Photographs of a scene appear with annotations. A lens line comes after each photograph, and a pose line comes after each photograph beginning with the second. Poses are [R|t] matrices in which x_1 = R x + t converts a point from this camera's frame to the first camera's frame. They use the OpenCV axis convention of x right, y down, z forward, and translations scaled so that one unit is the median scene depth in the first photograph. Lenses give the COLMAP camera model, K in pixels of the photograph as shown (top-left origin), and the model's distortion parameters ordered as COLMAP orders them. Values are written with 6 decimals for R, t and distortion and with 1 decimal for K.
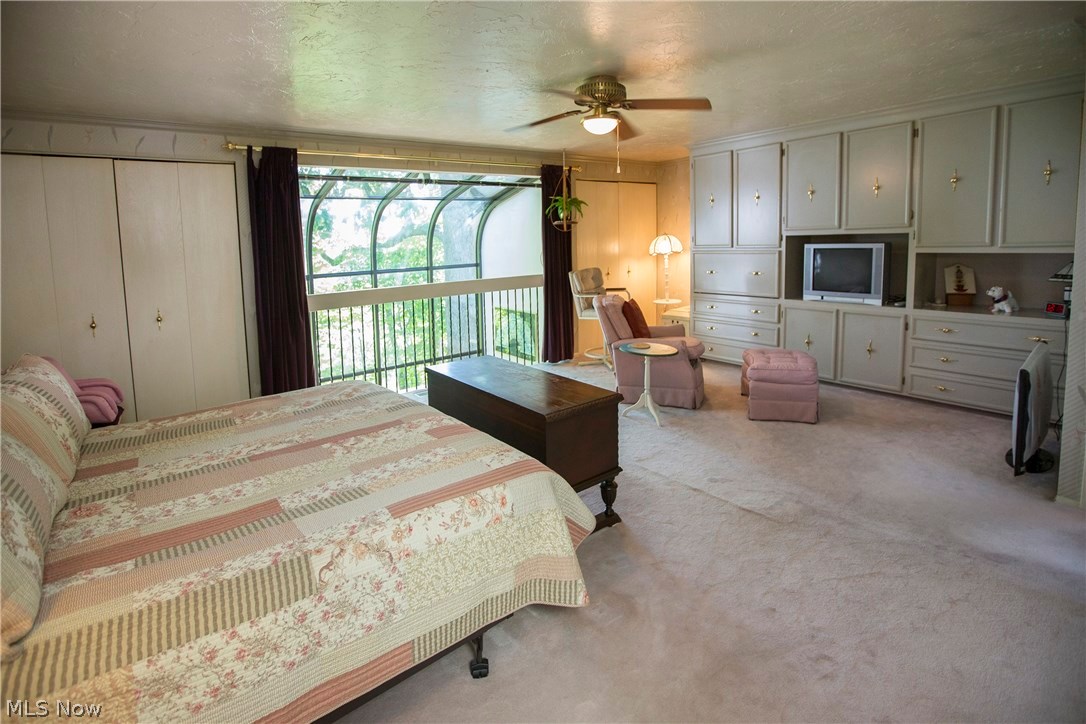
lens RADIAL K [[525.1, 0, 539.6], [0, 525.1, 338.1], [0, 0, 1]] dist [0.005463, 0.000805]
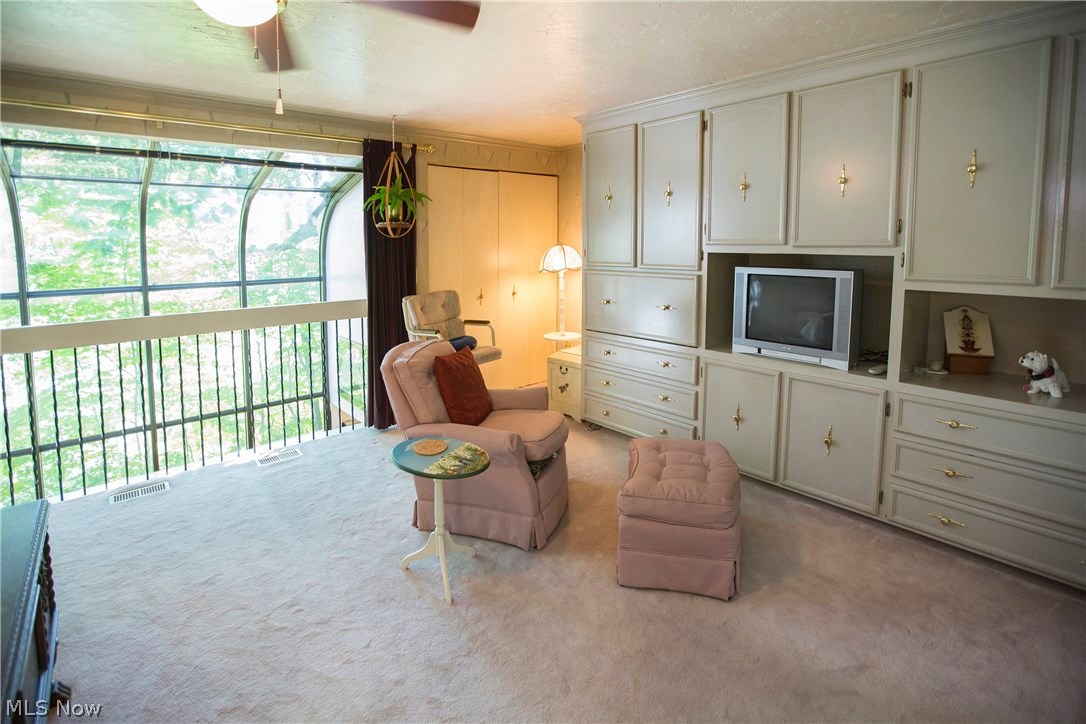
lens RADIAL K [[513.1, 0, 540.6], [0, 513.1, 337.6], [0, 0, 1]] dist [-0.009232, 0.000620]
pose [[0.998885, 0.016600, 0.044194, 0.241960], [-0.016529, 0.999861, -0.001990, -0.087597], [-0.044221, 0.001257, 0.999021, 0.384712]]
